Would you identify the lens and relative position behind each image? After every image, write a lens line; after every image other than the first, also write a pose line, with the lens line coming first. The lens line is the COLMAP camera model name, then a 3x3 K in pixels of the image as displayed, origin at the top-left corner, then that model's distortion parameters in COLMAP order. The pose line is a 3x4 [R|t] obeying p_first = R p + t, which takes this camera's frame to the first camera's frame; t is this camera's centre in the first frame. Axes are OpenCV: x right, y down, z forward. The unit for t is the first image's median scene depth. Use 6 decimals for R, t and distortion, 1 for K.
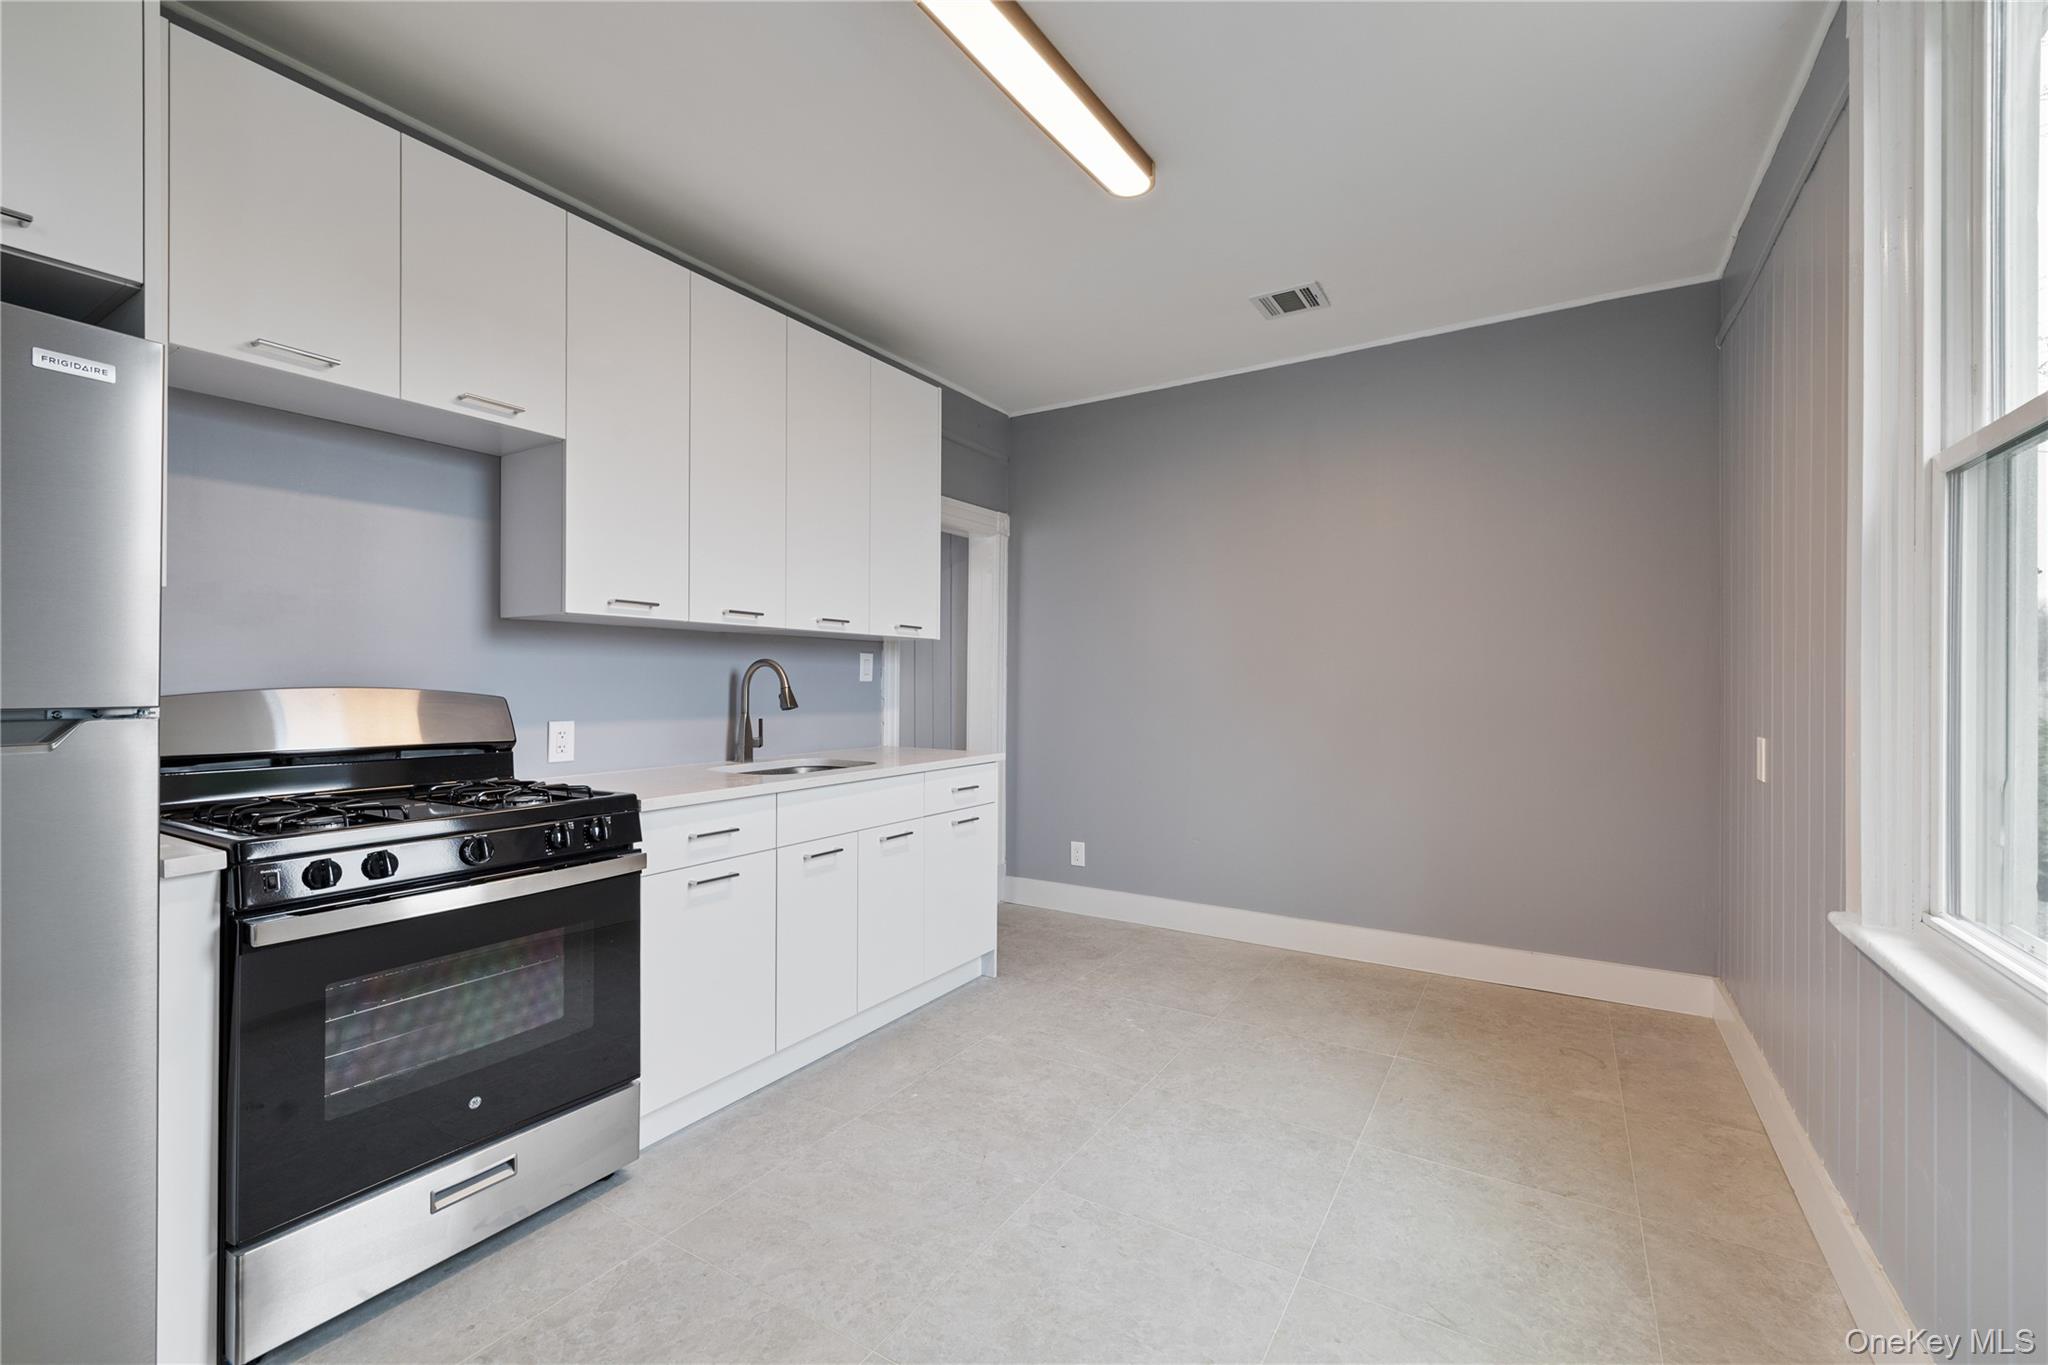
lens RADIAL K [[858.6, 0, 1026.7], [0, 858.6, 678.0], [0, 0, 1]] dist [0.000134, 0.000038]
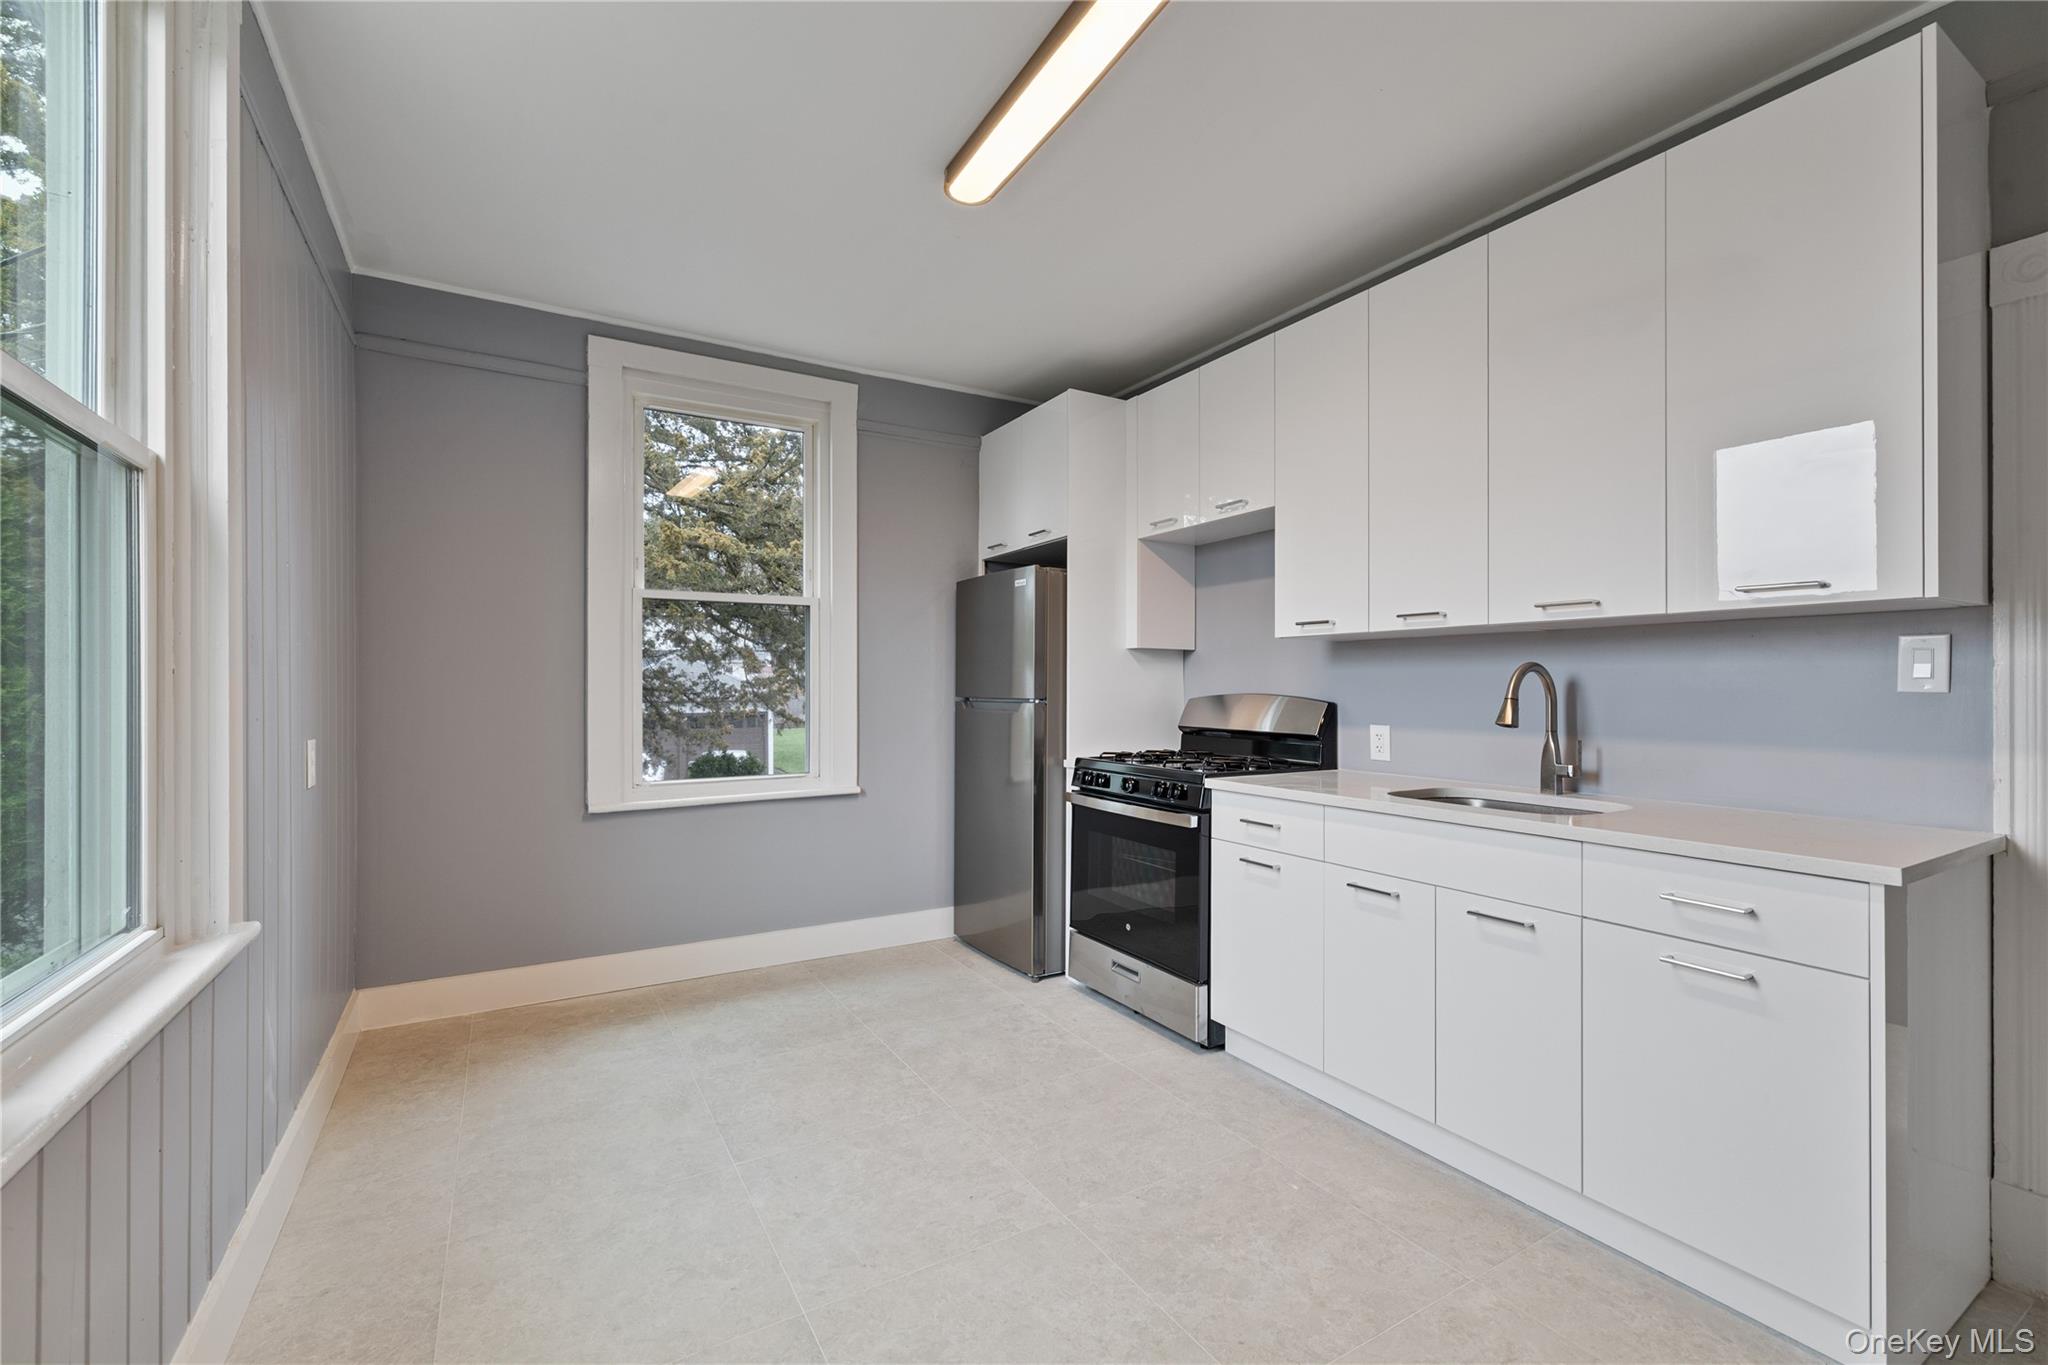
lens RADIAL K [[864.7, 0, 1026.6], [0, 864.7, 685.1], [0, 0, 1]] dist [0.000969, 0.000235]
pose [[-0.460704, -0.006585, -0.887529, 0.682023], [0.000641, 0.999970, -0.007752, 0.004977], [0.887554, -0.004140, -0.460686, 1.069992]]
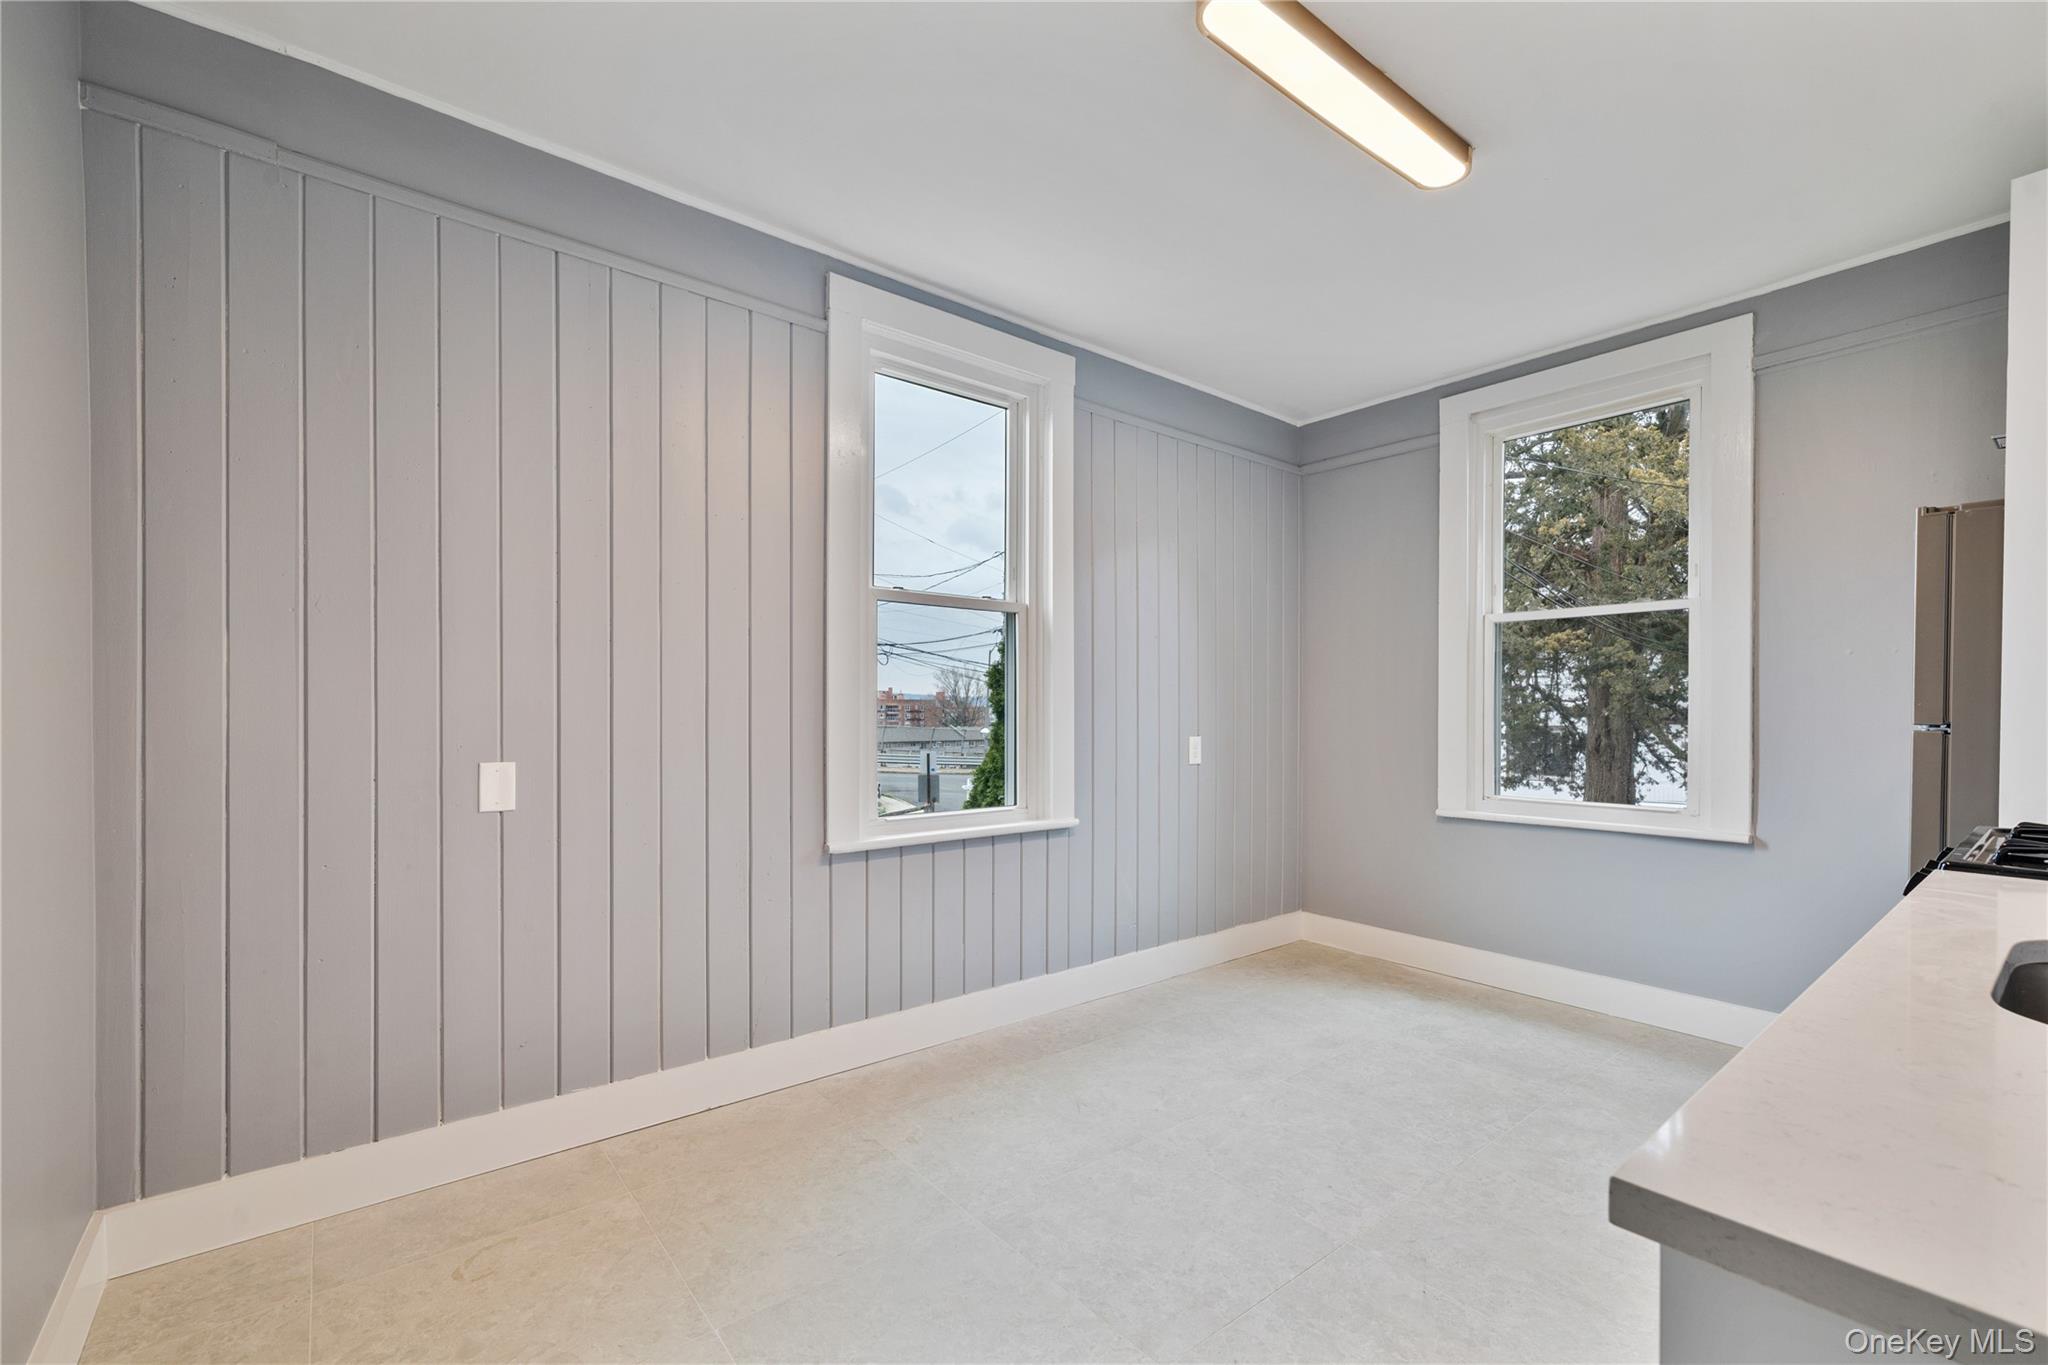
lens RADIAL K [[872.9, 0, 1026.9], [0, 872.9, 712.5], [0, 0, 1]] dist [0.000684, 0.000205]
pose [[-0.942030, -0.008077, 0.335432, 0.025688], [-0.007378, 0.999967, 0.003359, 0.008454], [-0.335448, 0.000689, -0.942058, 1.530691]]
